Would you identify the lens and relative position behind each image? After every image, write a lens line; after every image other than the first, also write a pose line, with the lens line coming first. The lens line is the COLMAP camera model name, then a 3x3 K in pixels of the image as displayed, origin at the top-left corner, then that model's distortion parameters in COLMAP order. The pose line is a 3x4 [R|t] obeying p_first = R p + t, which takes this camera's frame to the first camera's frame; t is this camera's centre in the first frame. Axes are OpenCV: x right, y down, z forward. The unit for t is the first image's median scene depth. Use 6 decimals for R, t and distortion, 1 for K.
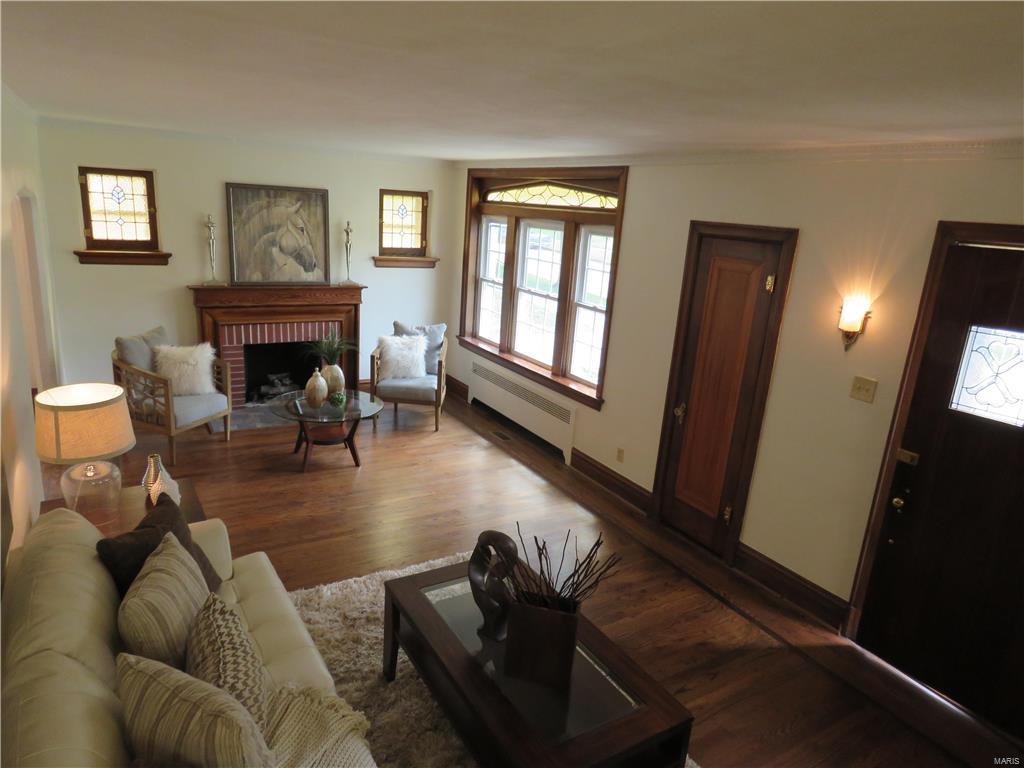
lens RADIAL K [[657.8, 0, 512.0], [0, 657.8, 384.0], [0, 0, 1]] dist [-0.003477, 0.001039]
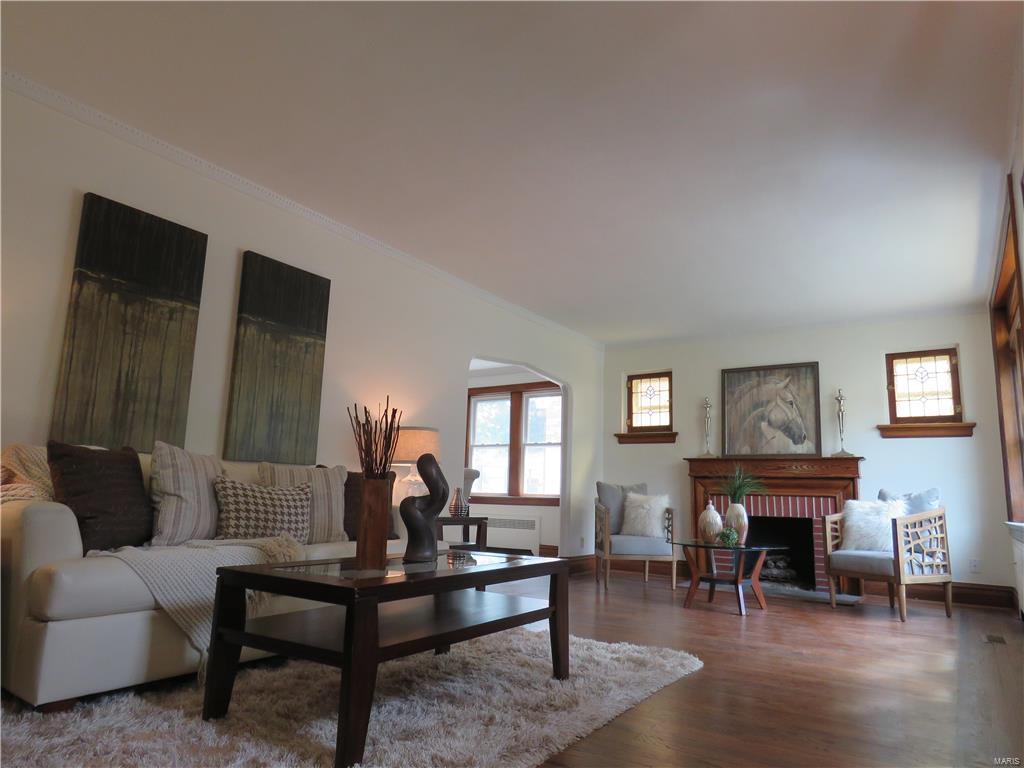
lens RADIAL K [[648.8, 0, 512.0], [0, 648.8, 384.0], [0, 0, 1]] dist [-0.000893, 0.000145]
pose [[0.423151, -0.206956, -0.882107, 0.394264], [-0.243471, 0.911784, -0.330713, 0.176217], [0.872734, 0.354709, 0.335435, 0.298478]]
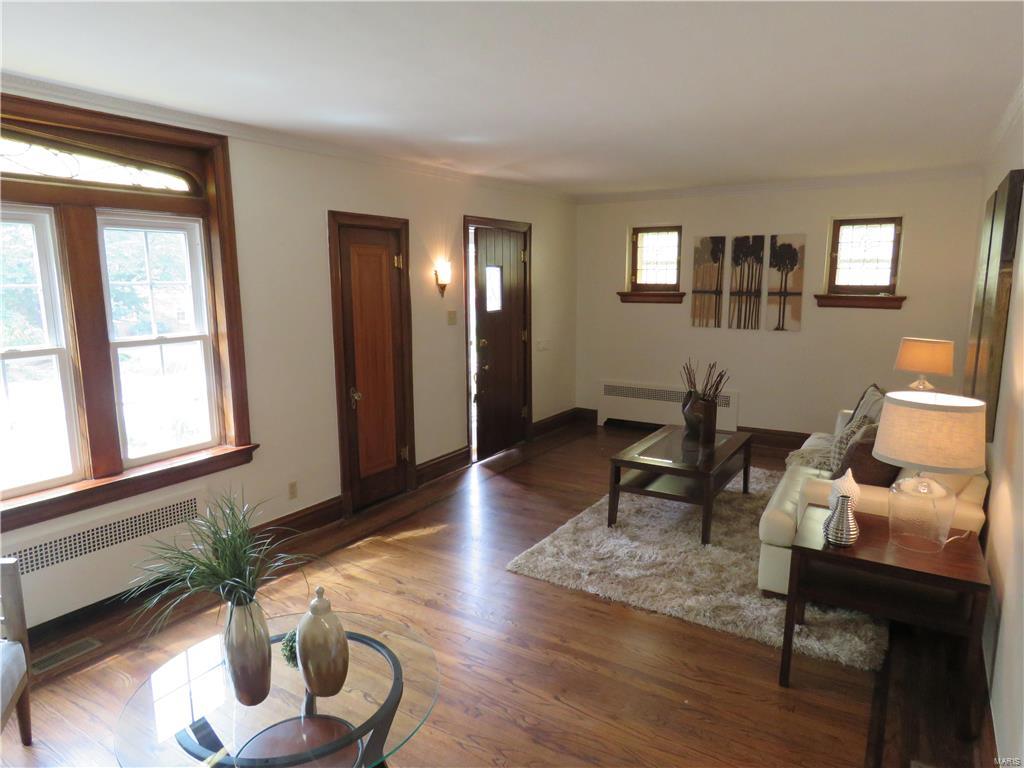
lens RADIAL K [[657.8, 0, 512.0], [0, 657.8, 384.0], [0, 0, 1]] dist [-0.003477, 0.001039]
pose [[-0.454514, -0.208449, 0.866006, -0.540929], [0.210117, 0.919705, 0.331652, -0.193212], [-0.865603, 0.332703, -0.374220, 0.845674]]
